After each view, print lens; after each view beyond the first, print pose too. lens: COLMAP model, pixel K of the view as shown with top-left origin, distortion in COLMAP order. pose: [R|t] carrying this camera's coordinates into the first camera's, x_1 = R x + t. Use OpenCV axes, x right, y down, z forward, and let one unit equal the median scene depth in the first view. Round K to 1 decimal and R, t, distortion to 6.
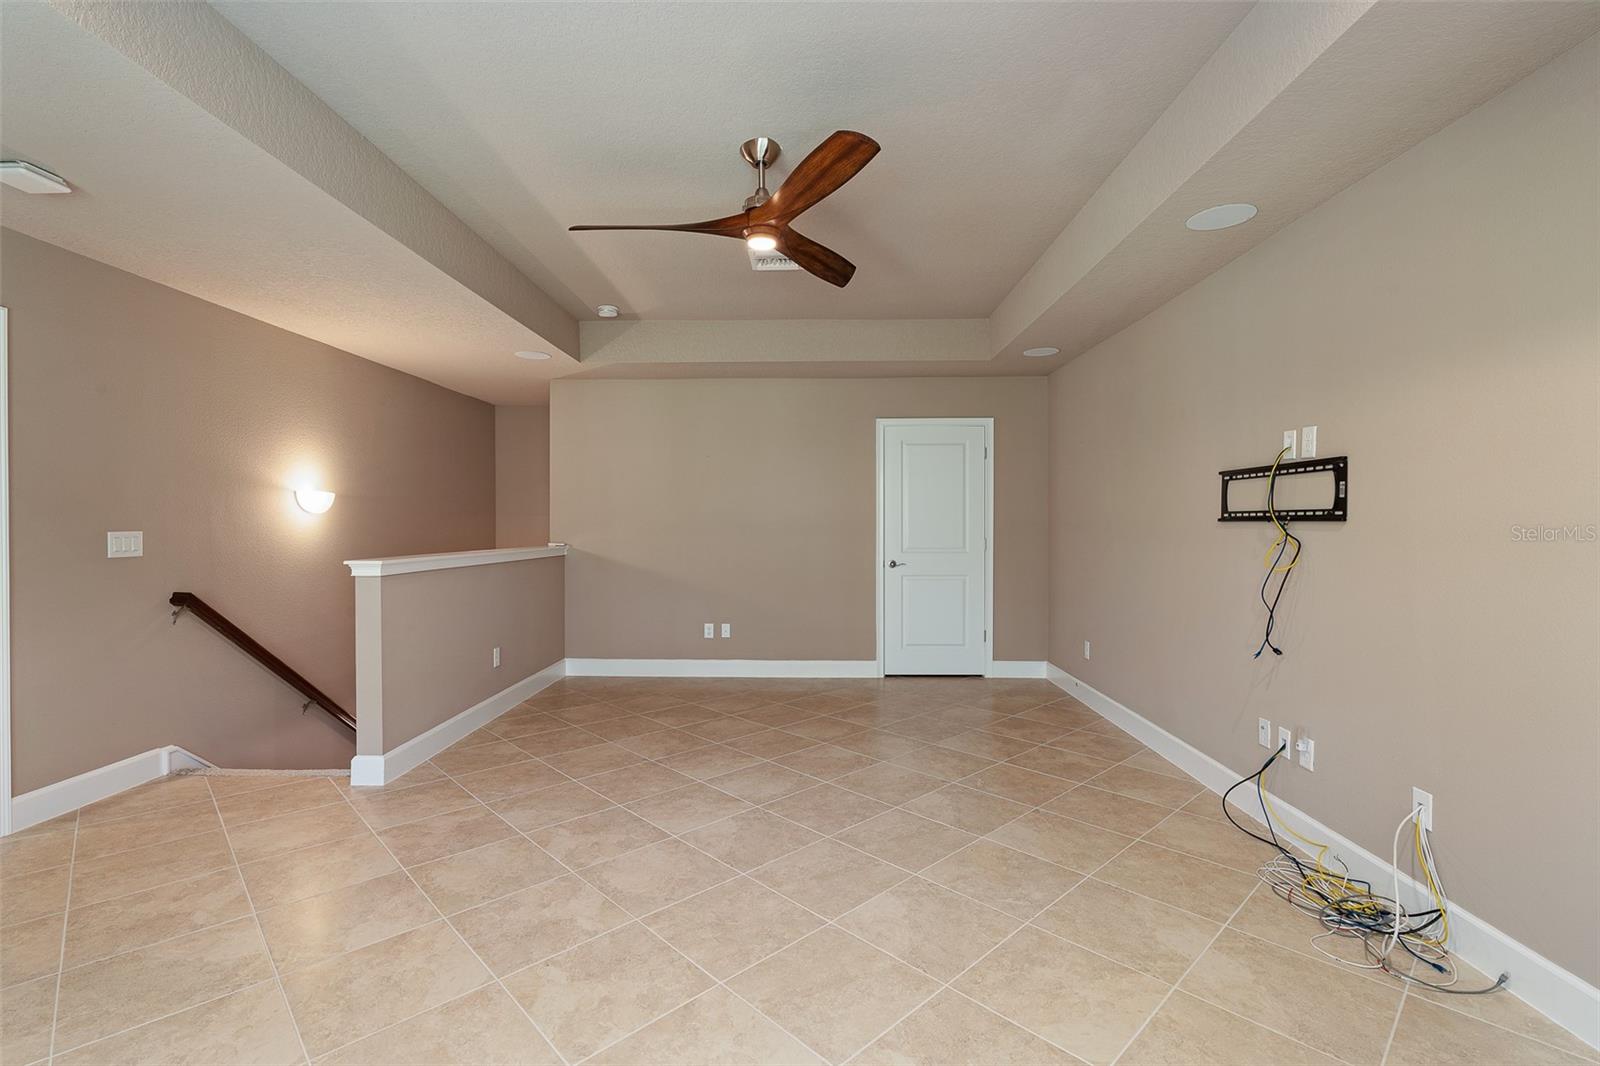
lens RADIAL K [[727.9, 0, 799.2], [0, 727.9, 525.6], [0, 0, 1]] dist [-0.007676, 0.003094]
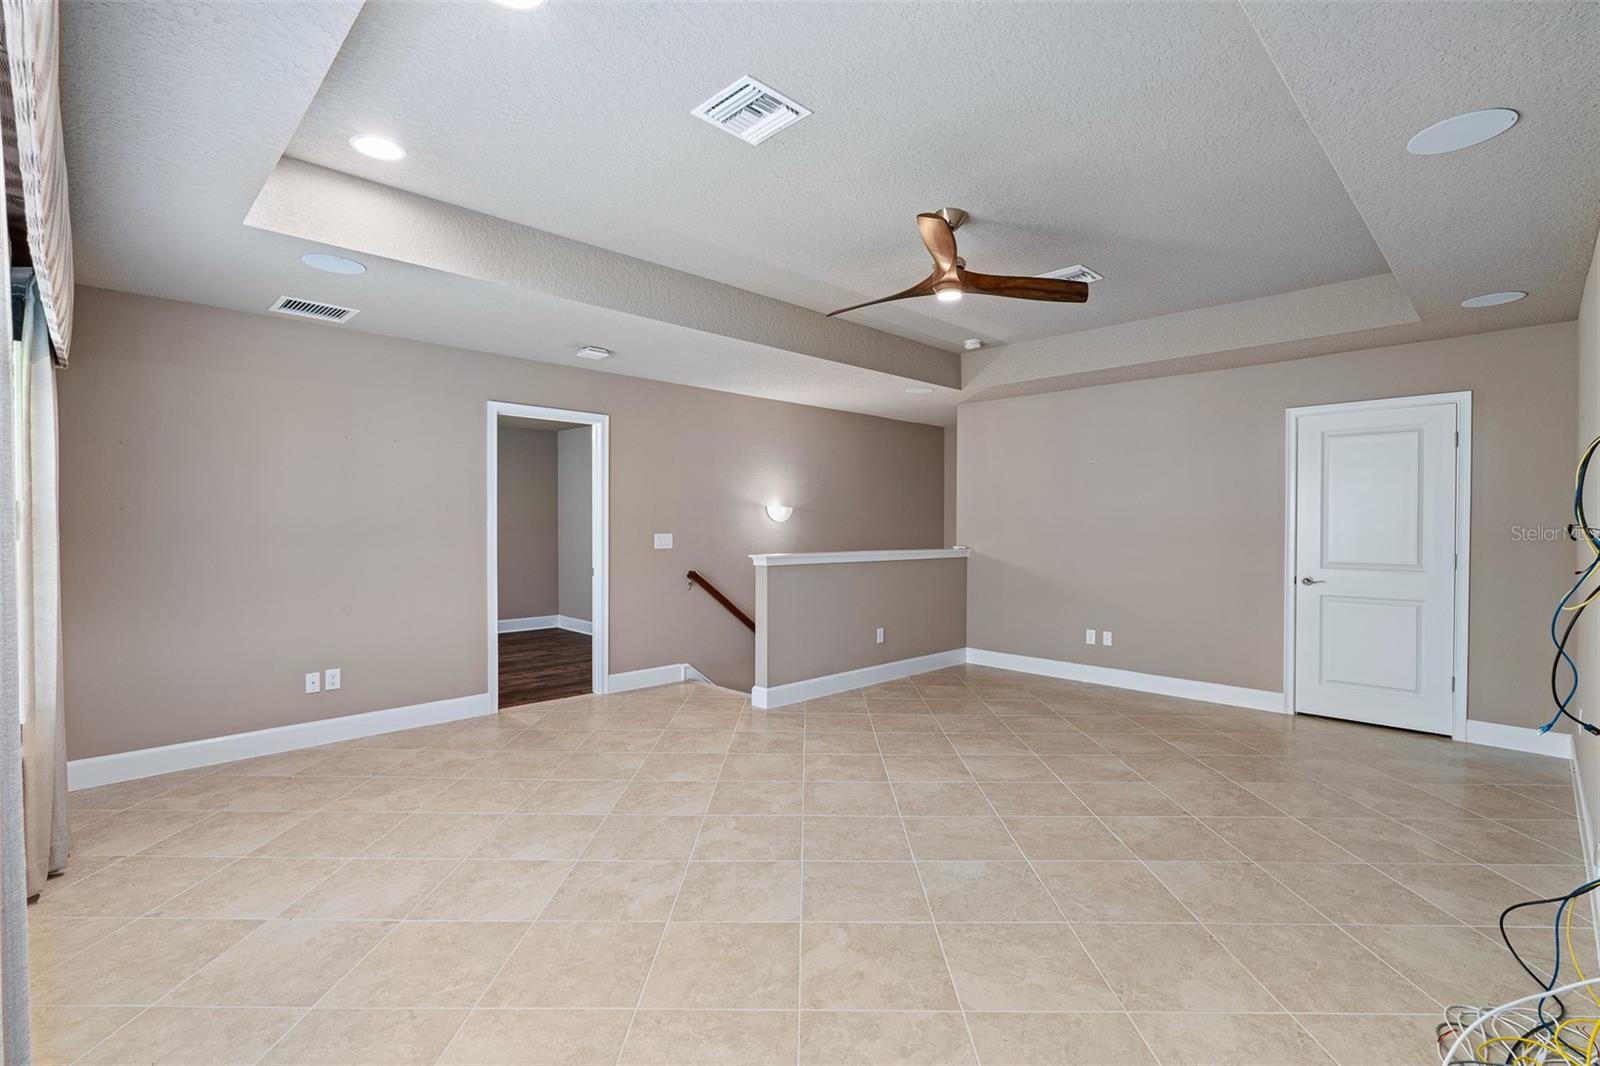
lens RADIAL K [[727.9, 0, 796.8], [0, 727.9, 533.6], [0, 0, 1]] dist [-0.007676, 0.003094]
pose [[0.714151, 0.011379, -0.699899, 0.492811], [-0.004964, 0.999925, 0.011192, -0.013488], [0.699974, -0.004518, 0.714154, -0.009301]]
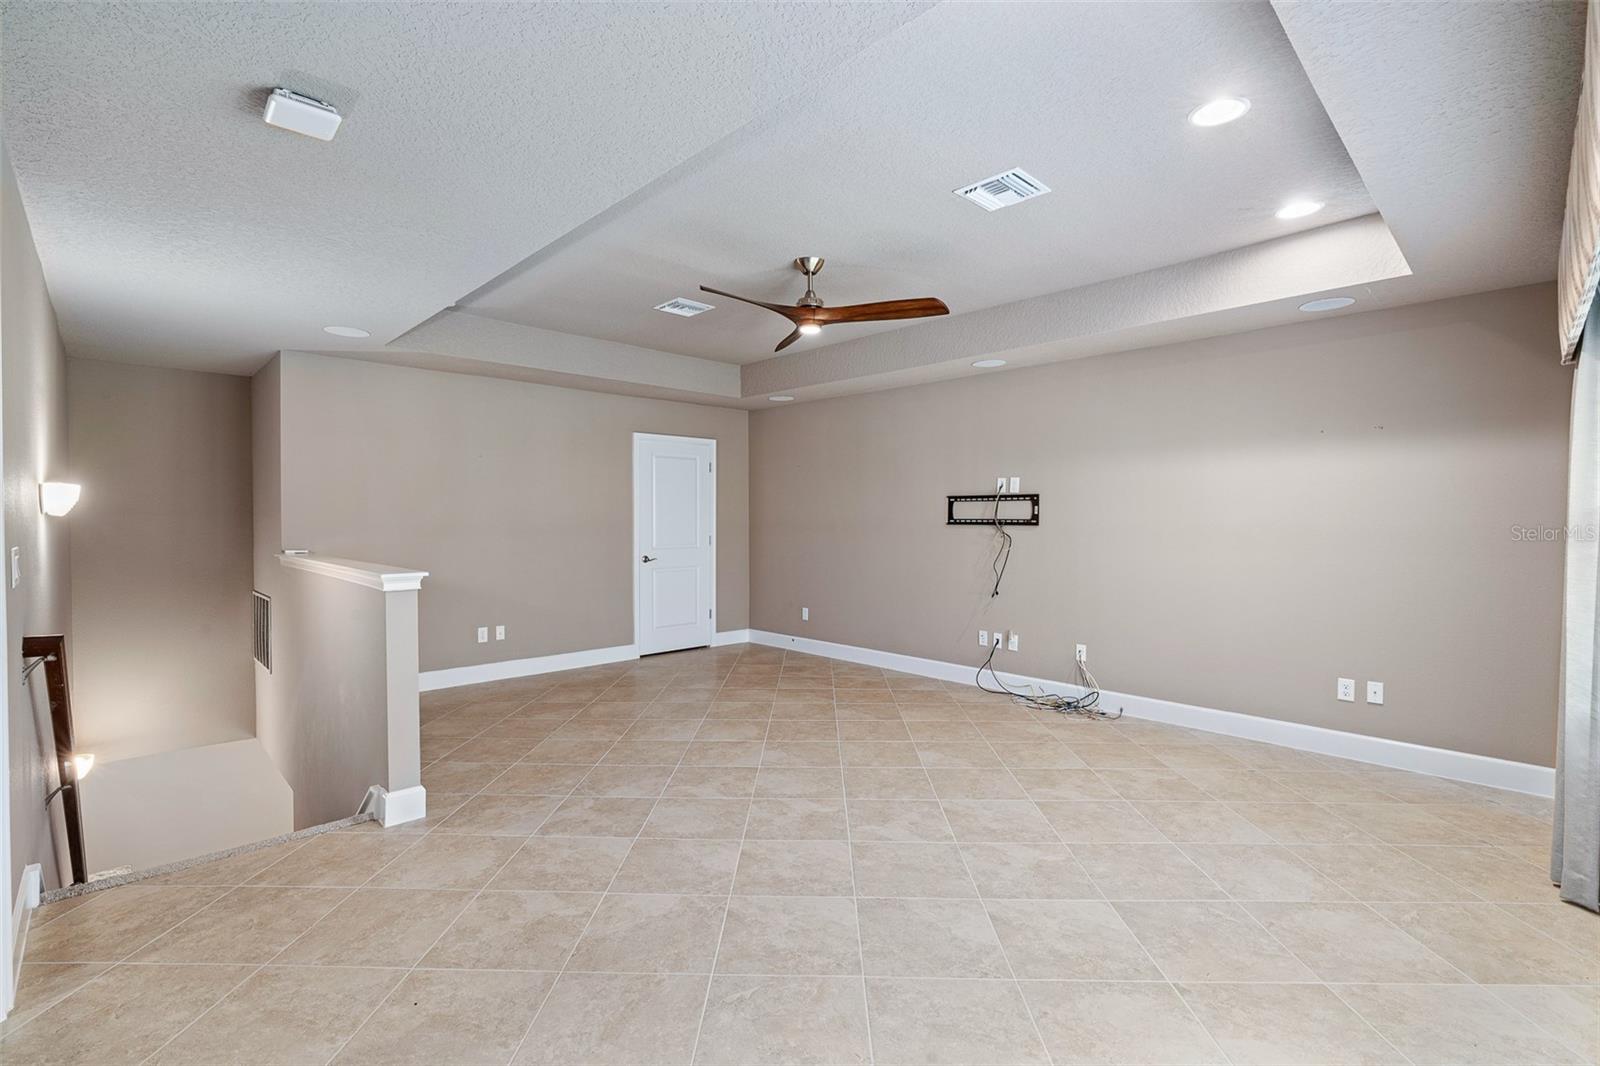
lens RADIAL K [[727.9, 0, 802.3], [0, 727.9, 522.6], [0, 0, 1]] dist [-0.007676, 0.003094]
pose [[0.703177, -0.004256, 0.711002, -0.877796], [0.001069, 0.999987, 0.004928, -0.018403], [-0.711014, -0.002705, 0.703173, 0.014060]]
